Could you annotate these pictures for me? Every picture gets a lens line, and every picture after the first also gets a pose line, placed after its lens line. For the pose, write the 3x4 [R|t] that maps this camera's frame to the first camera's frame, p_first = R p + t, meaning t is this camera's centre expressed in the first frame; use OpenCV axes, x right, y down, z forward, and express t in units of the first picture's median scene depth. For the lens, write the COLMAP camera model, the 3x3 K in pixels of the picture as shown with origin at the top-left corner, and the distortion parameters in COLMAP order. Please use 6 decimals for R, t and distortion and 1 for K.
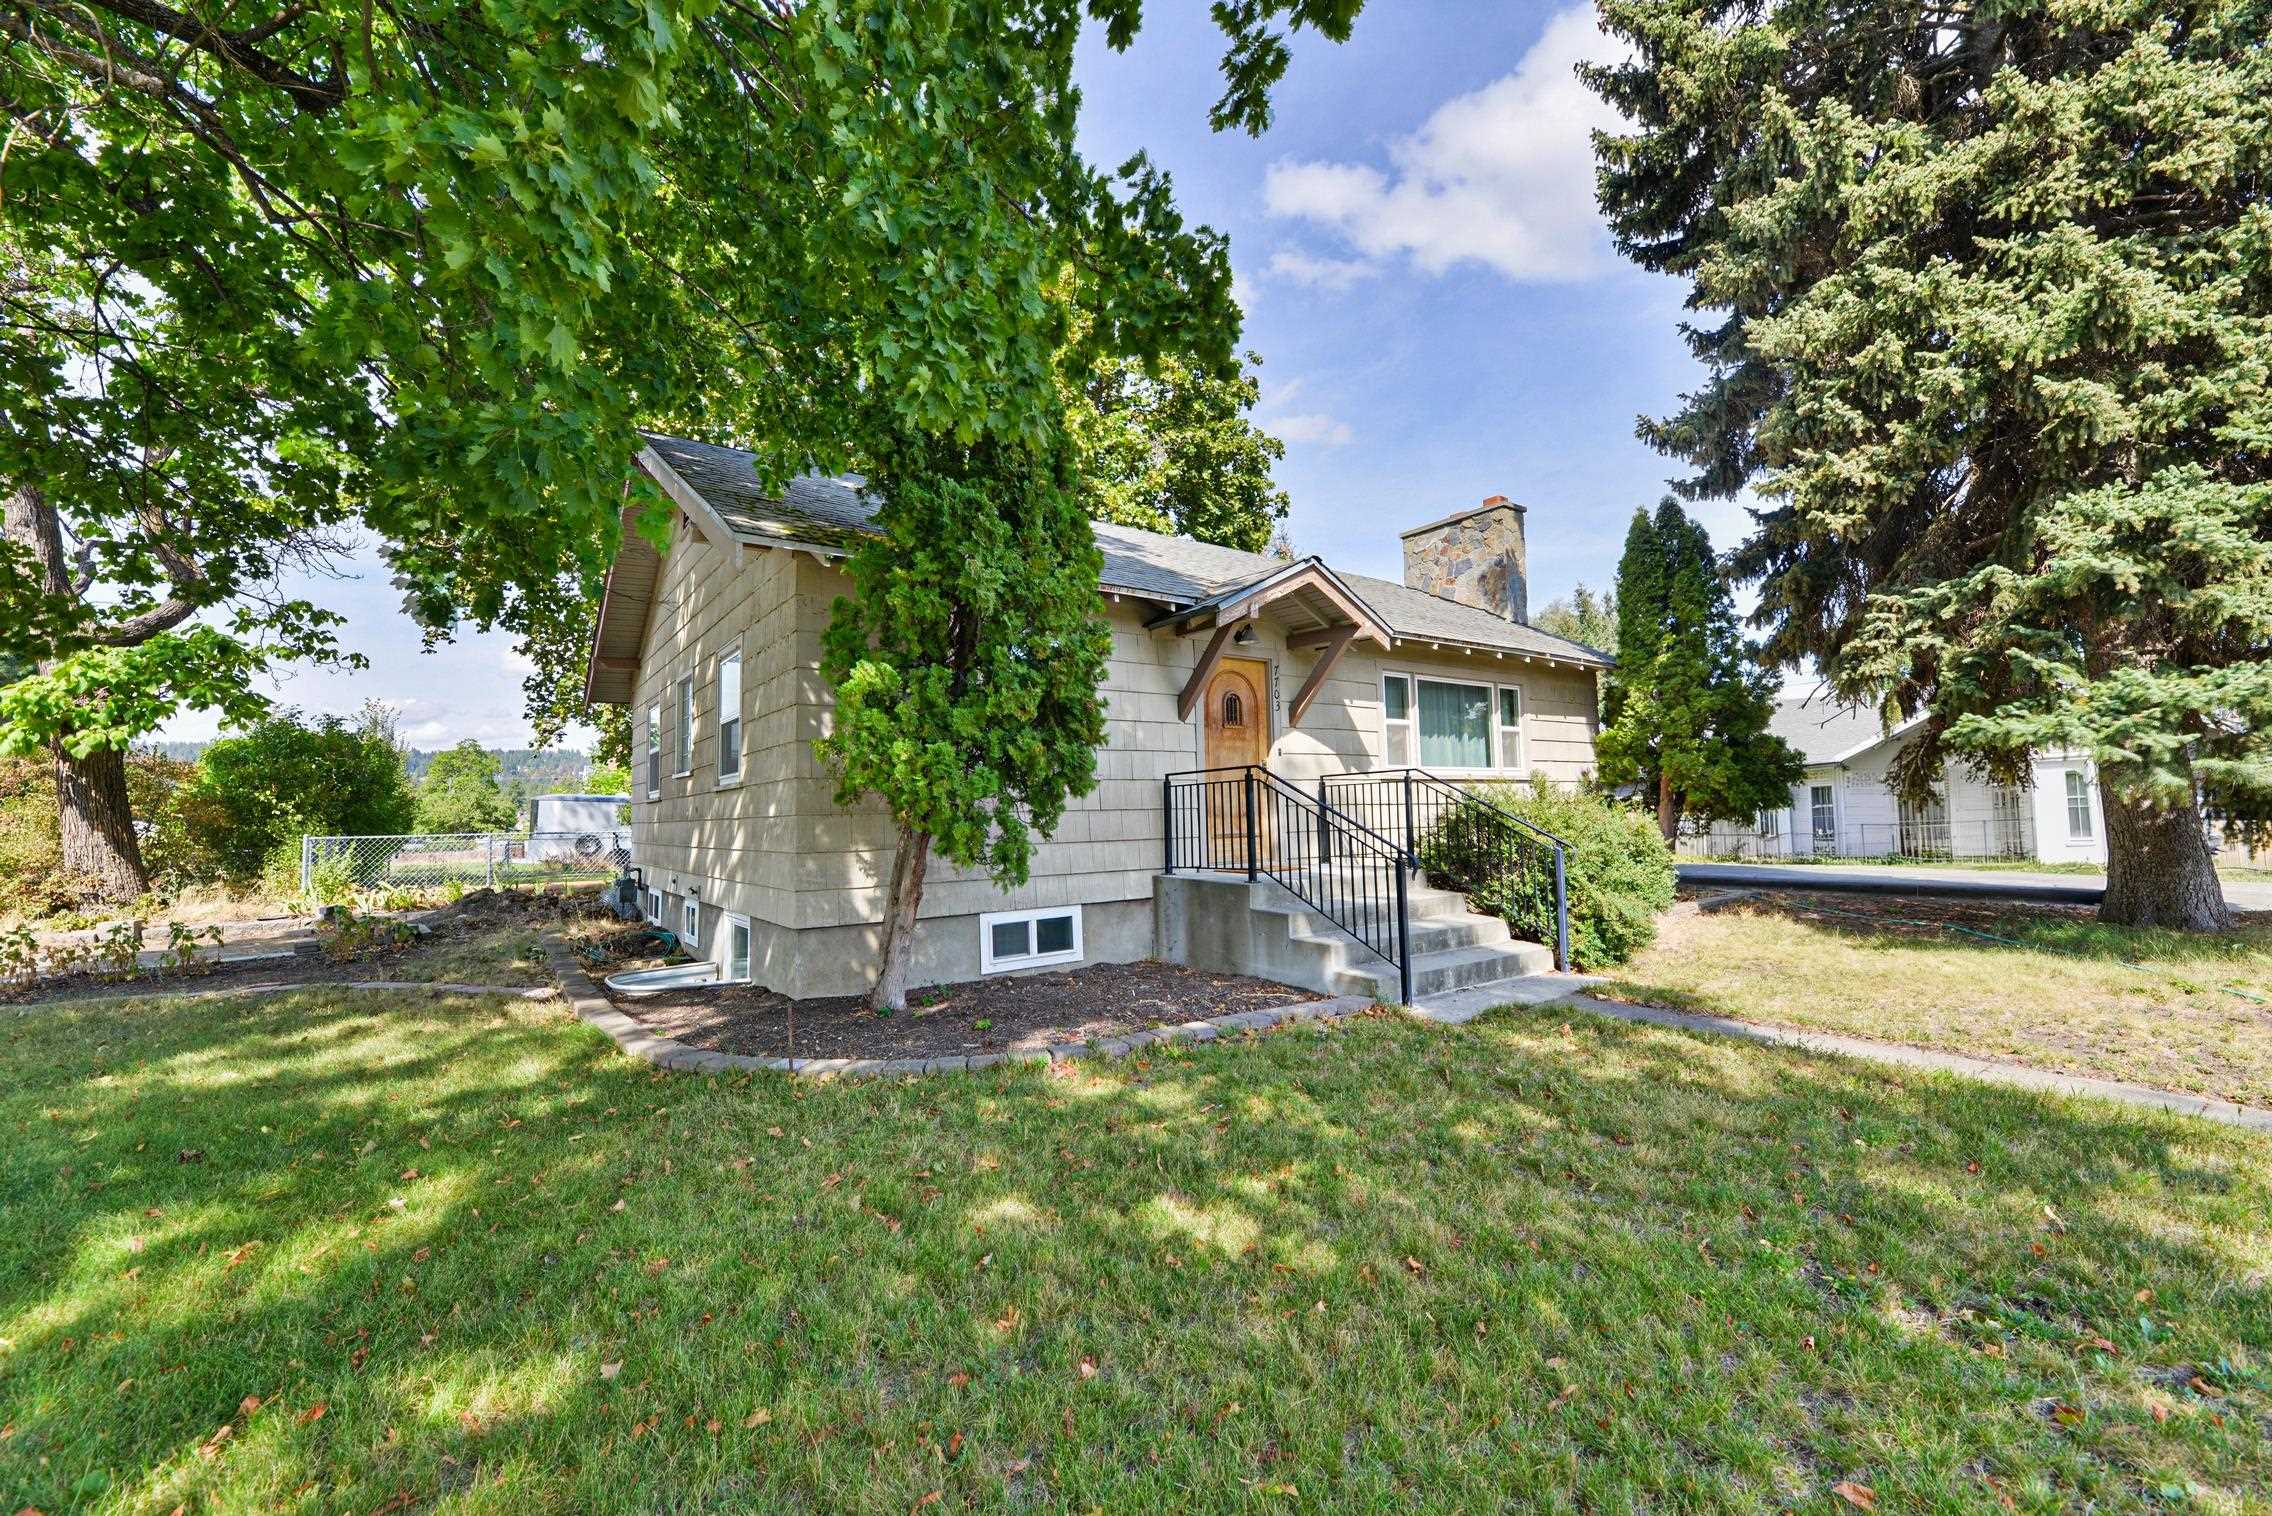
lens RADIAL K [[929.8, 0, 1136.7], [0, 929.8, 753.9], [0, 0, 1]] dist [-0.001584, -0.000241]
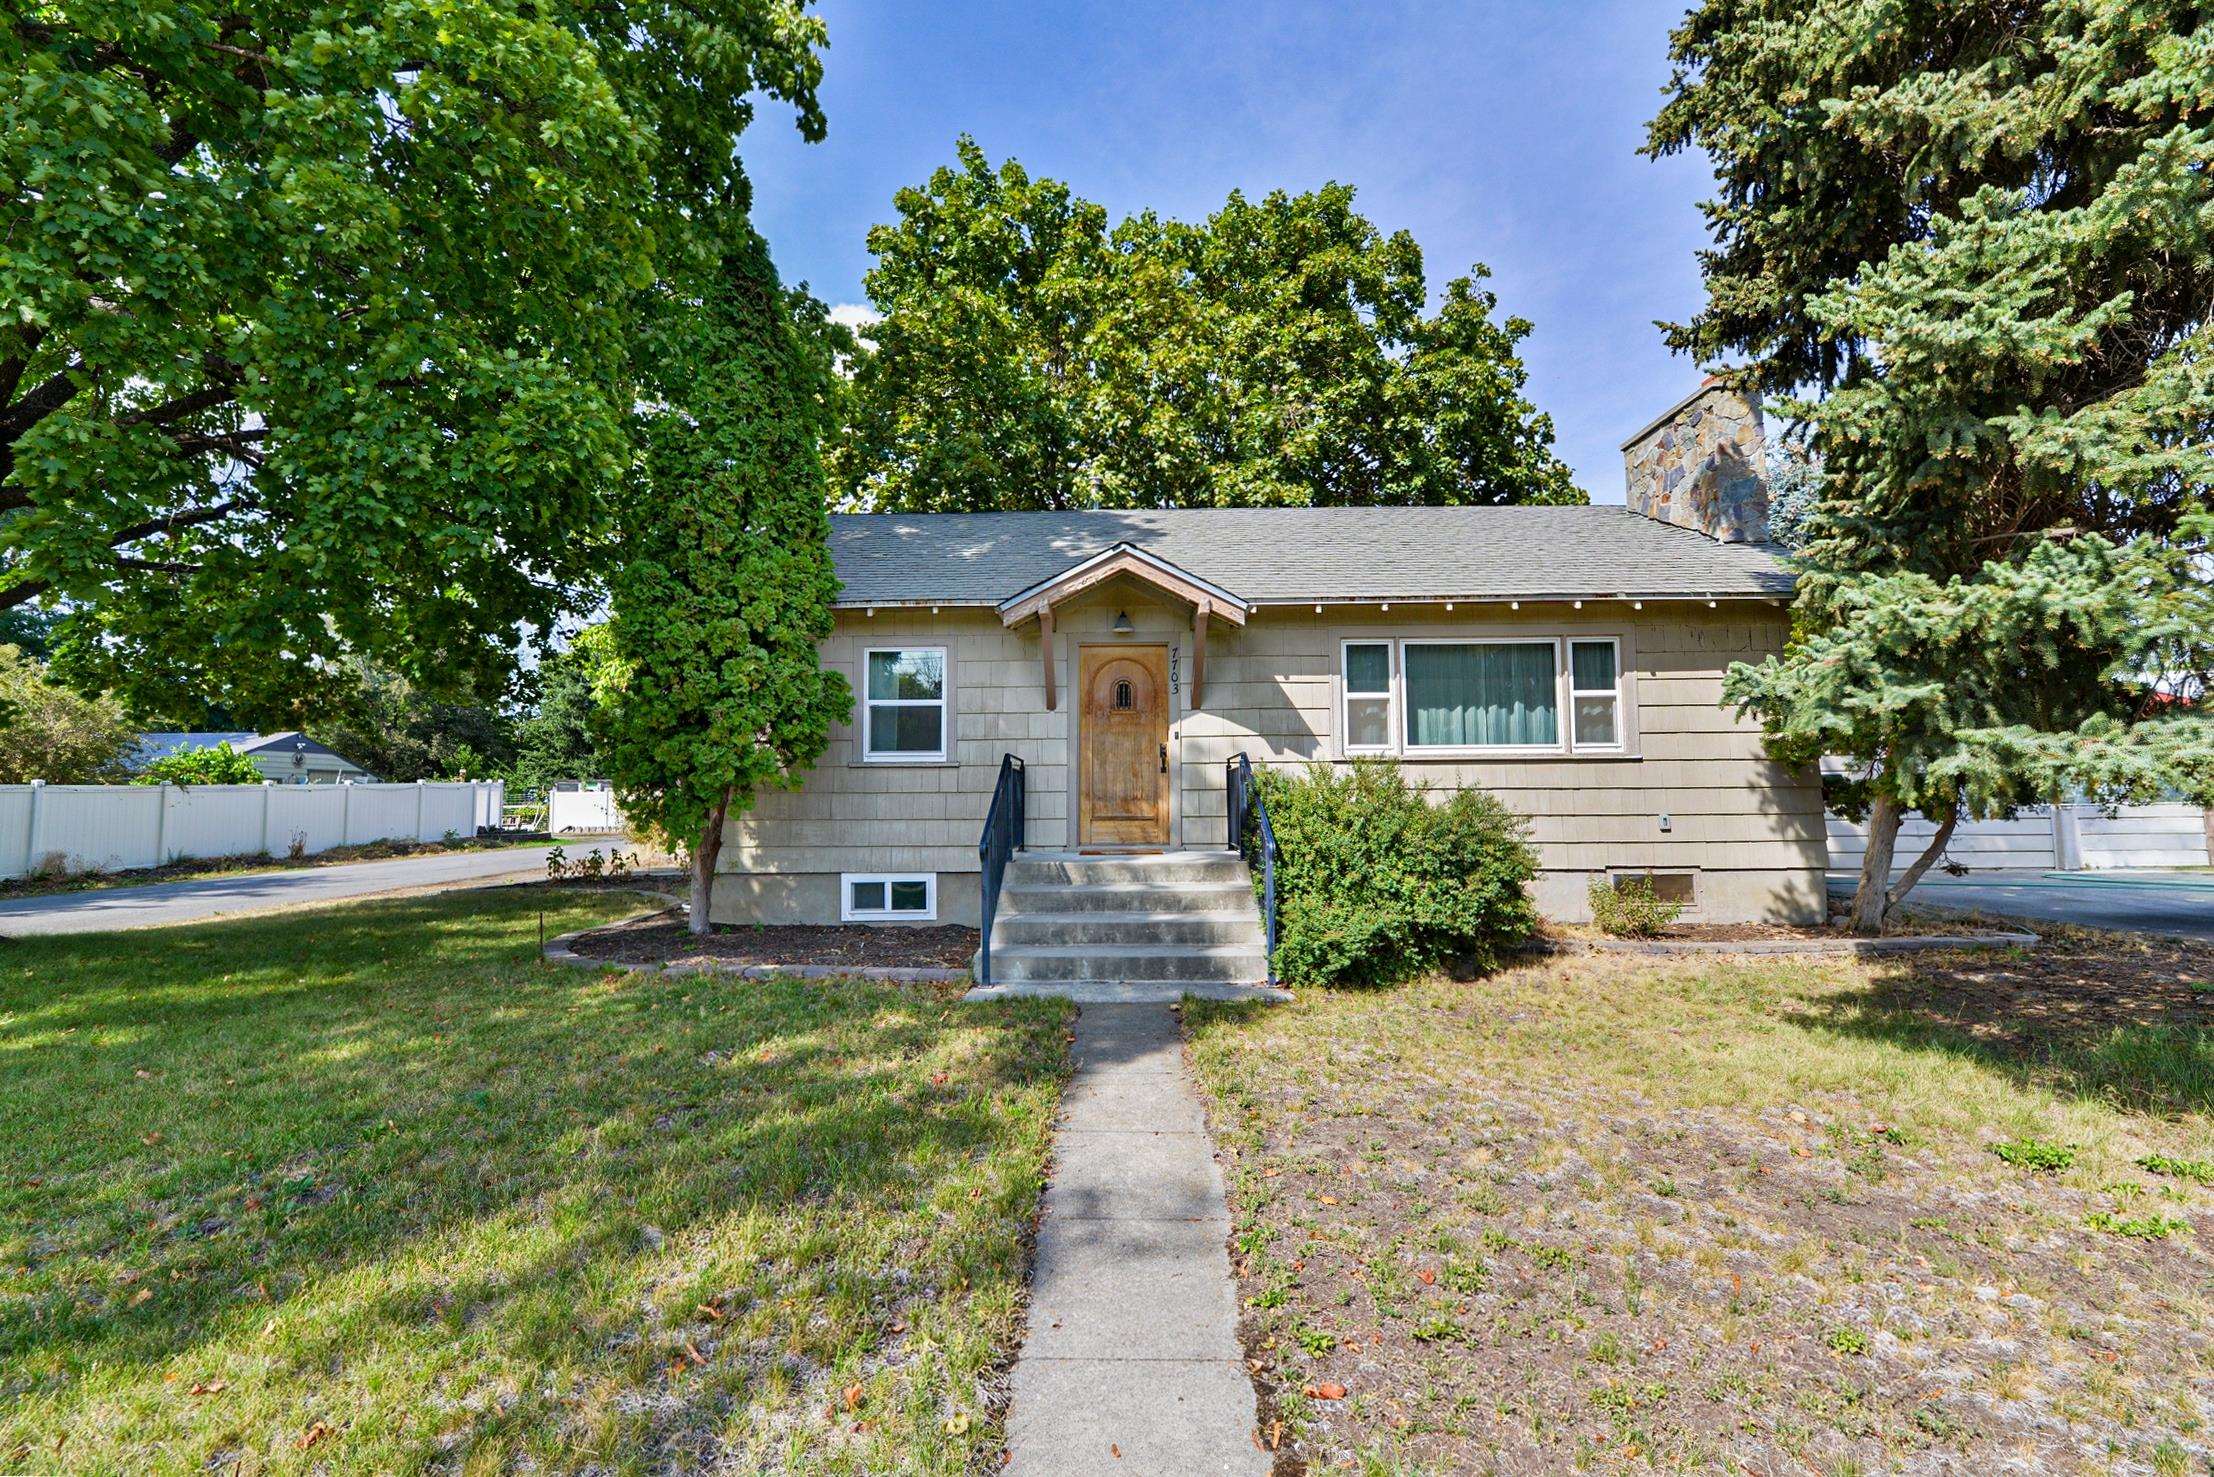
lens RADIAL K [[906.0, 0, 1107.8], [0, 906.0, 735.3], [0, 0, 1]] dist [-0.001584, -0.000241]
pose [[0.796347, -0.019113, -0.604538, 0.631766], [0.029167, 0.999551, 0.006819, -0.010216], [0.604137, -0.023063, 0.796547, 0.173598]]
